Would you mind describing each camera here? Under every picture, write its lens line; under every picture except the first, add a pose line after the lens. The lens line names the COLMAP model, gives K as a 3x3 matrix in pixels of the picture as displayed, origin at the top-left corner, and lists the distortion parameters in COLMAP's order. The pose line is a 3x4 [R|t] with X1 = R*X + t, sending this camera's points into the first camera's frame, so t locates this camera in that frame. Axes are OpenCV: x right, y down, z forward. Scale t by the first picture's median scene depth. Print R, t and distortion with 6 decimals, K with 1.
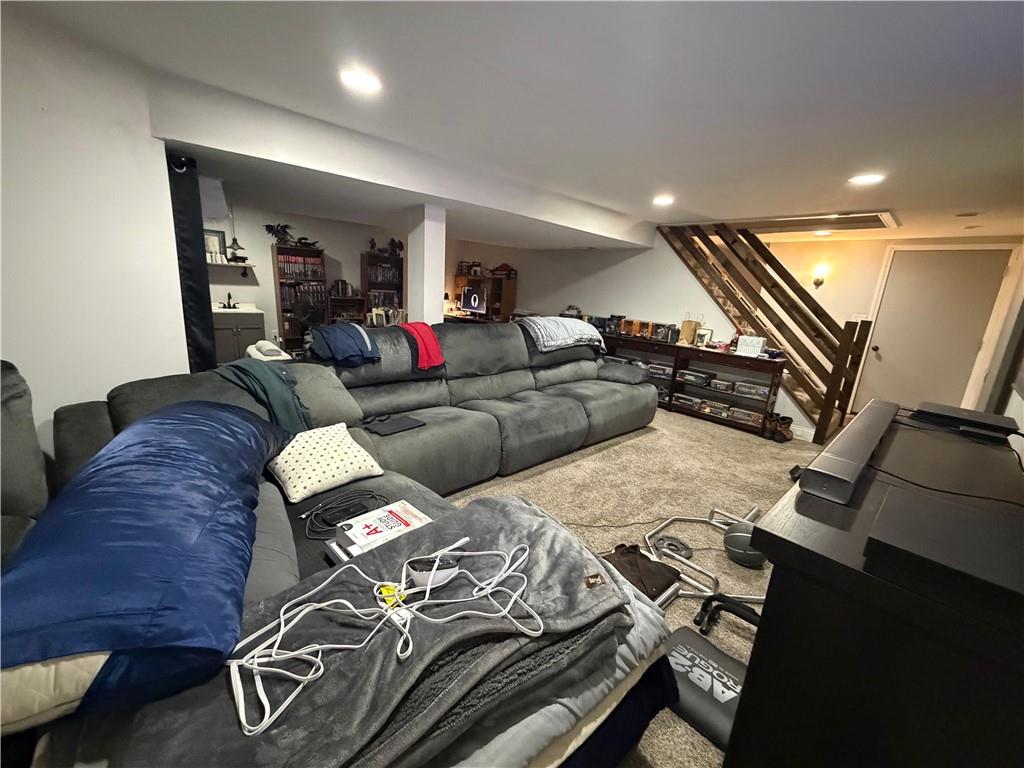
lens RADIAL K [[409.8, 0, 509.6], [0, 409.8, 384.7], [0, 0, 1]] dist [0.000452, 0.000440]
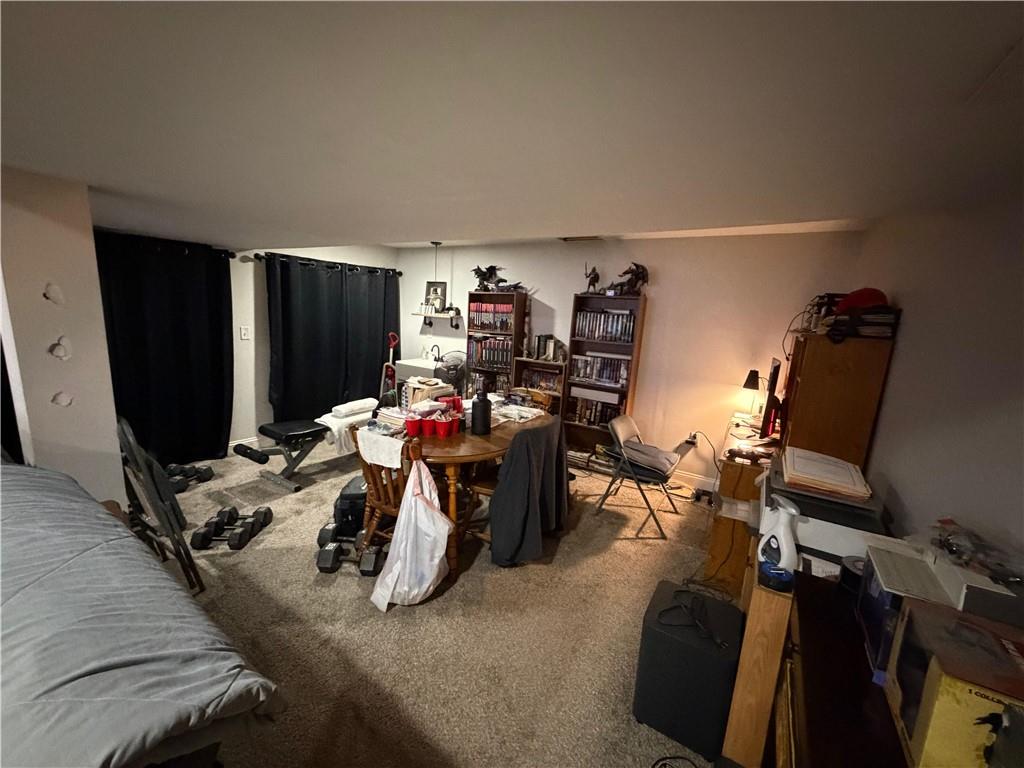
lens RADIAL K [[409.8, 0, 509.6], [0, 409.8, 384.7], [0, 0, 1]] dist [0.000452, 0.000440]
pose [[0.263124, 0.126621, -0.956417, 0.245720], [-0.264329, 0.962877, 0.054756, -0.211457], [0.927845, 0.238401, 0.286826, 0.824421]]
